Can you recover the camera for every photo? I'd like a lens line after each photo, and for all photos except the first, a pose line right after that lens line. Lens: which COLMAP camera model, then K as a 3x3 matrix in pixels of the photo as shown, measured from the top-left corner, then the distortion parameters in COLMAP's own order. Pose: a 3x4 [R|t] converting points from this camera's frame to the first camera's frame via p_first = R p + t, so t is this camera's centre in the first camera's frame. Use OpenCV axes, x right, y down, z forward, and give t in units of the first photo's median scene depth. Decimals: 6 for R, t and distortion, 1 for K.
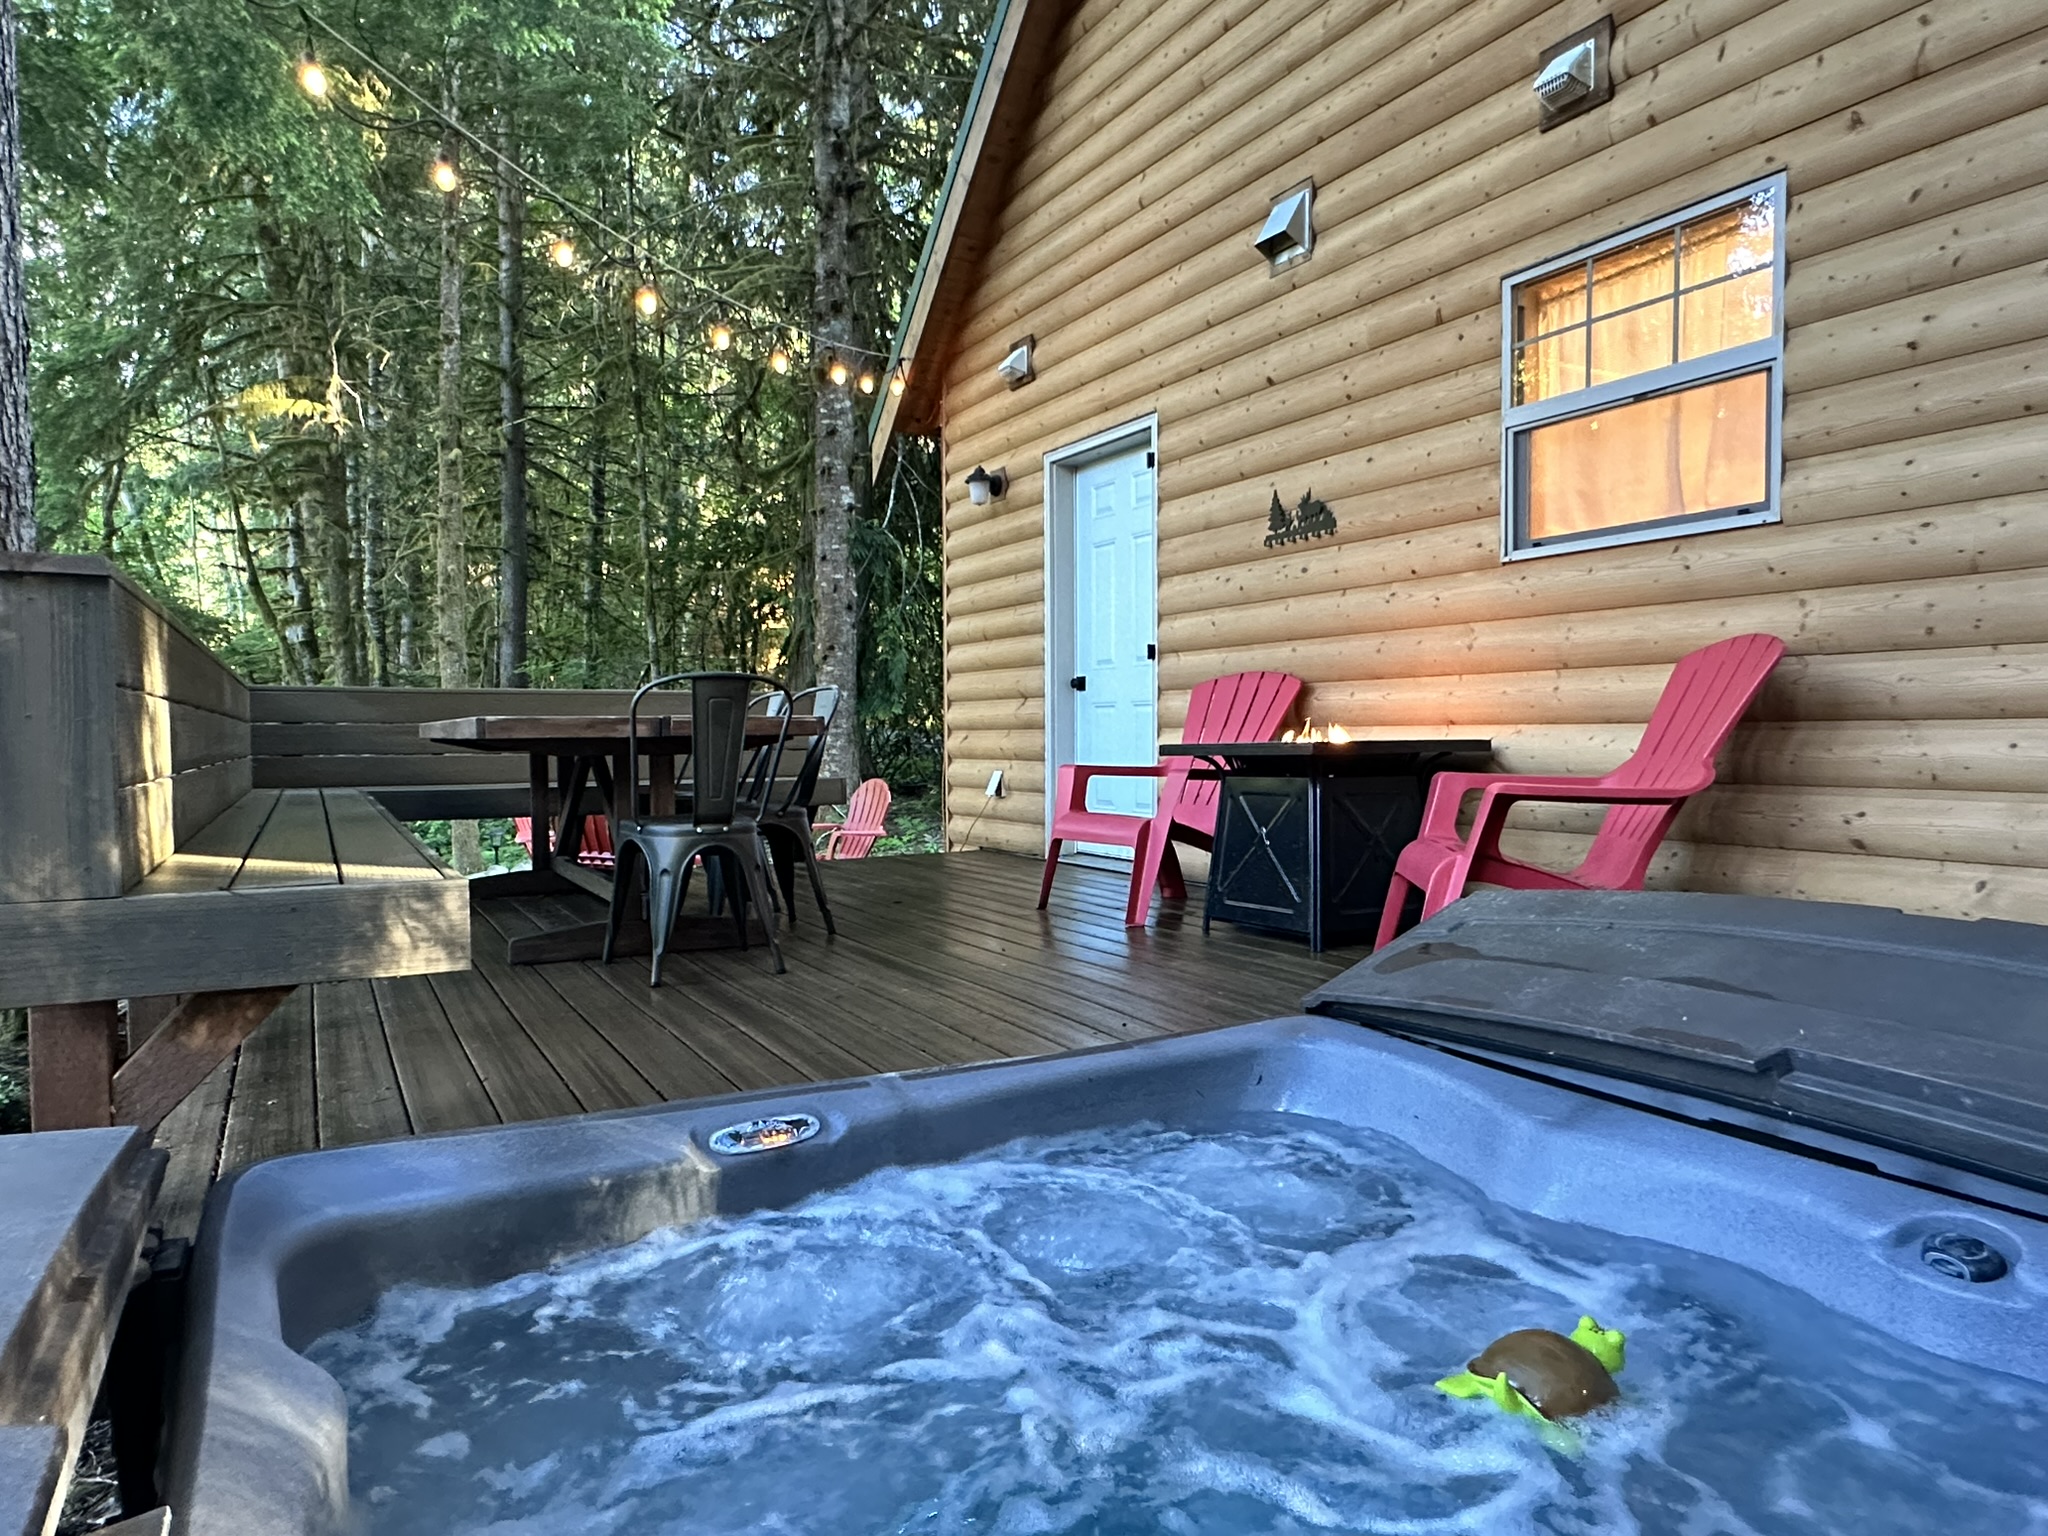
lens RADIAL K [[1281.6, 0, 1017.3], [0, 1281.6, 781.7], [0, 0, 1]] dist [-0.001469, 0.001905]
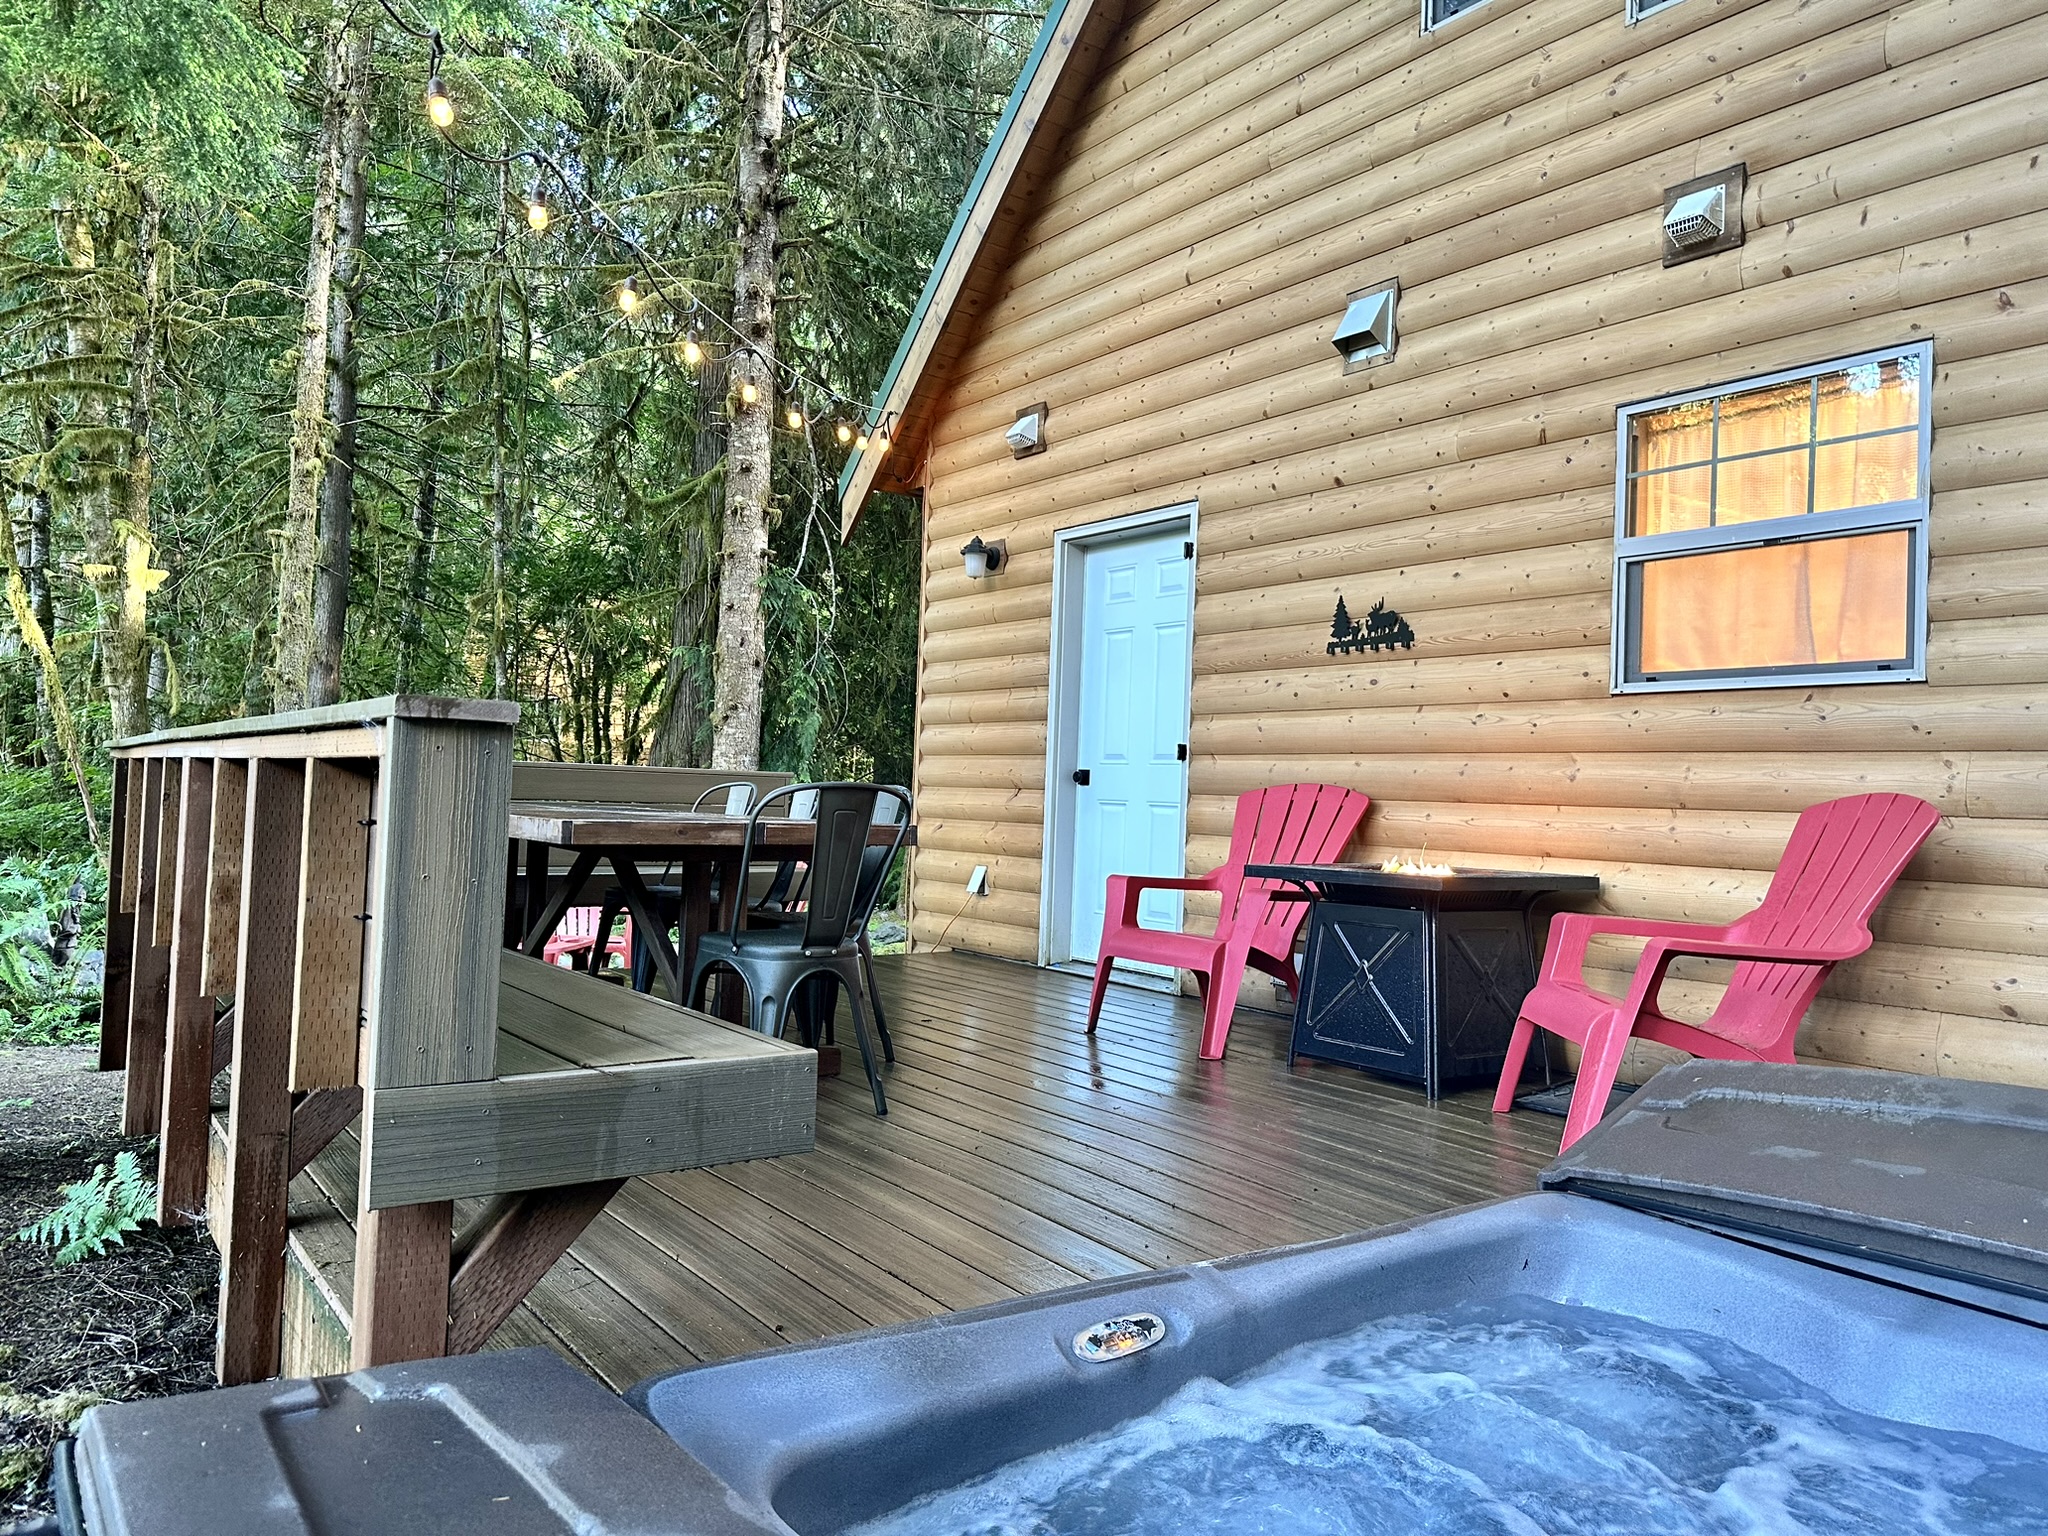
lens RADIAL K [[1421.8, 0, 1024.0], [0, 1421.8, 768.0], [0, 0, 1]] dist [0.077204, -0.107201]
pose [[0.991576, 0.045456, 0.121292, -0.164683], [-0.038468, 0.997496, -0.059344, -0.028880], [-0.123686, 0.054178, 0.990841, -0.017569]]
